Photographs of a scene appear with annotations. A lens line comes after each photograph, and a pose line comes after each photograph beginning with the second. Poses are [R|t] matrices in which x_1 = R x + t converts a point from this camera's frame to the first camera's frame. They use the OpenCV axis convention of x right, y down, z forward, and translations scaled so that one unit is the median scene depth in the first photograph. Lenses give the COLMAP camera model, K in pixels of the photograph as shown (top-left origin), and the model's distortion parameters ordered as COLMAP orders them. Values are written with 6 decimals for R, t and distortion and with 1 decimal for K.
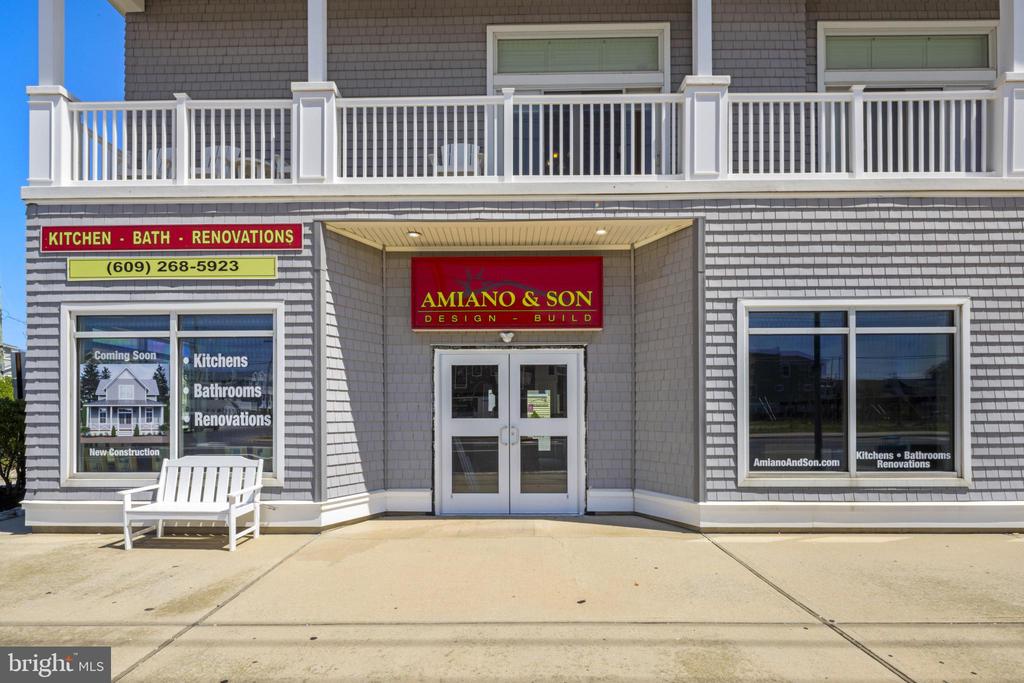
lens RADIAL K [[492.1, 0, 508.8], [0, 492.1, 412.5], [0, 0, 1]] dist [-0.001308, -0.000783]
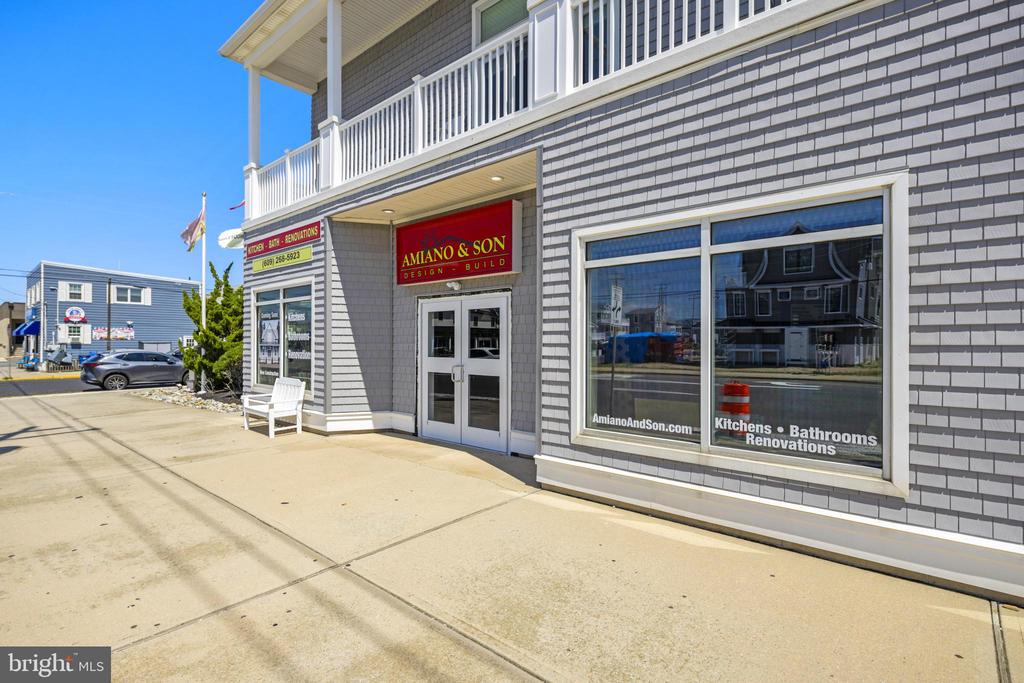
lens RADIAL K [[495.3, 0, 512.0], [0, 495.3, 341.5], [0, 0, 1]] dist [0.000493, -0.000042]
pose [[0.761936, 0.003223, -0.647644, 0.942901], [-0.002660, 0.999995, 0.001847, -0.032238], [0.647647, 0.000315, 0.761940, 0.253168]]
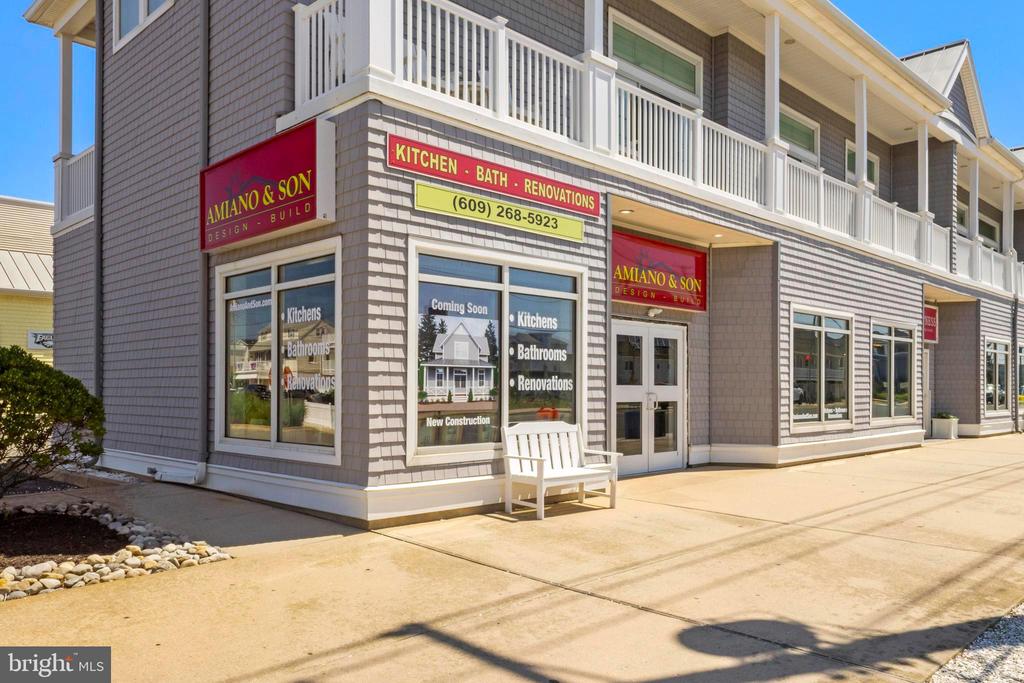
lens RADIAL K [[788.5, 0, 512.3], [0, 788.5, 387.2], [0, 0, 1]] dist [0.001012, 0.002077]
pose [[0.695463, 0.005581, 0.718540, -1.710273], [-0.003899, 0.999984, -0.003993, 0.027544], [-0.718551, -0.000025, 0.695474, -0.010154]]
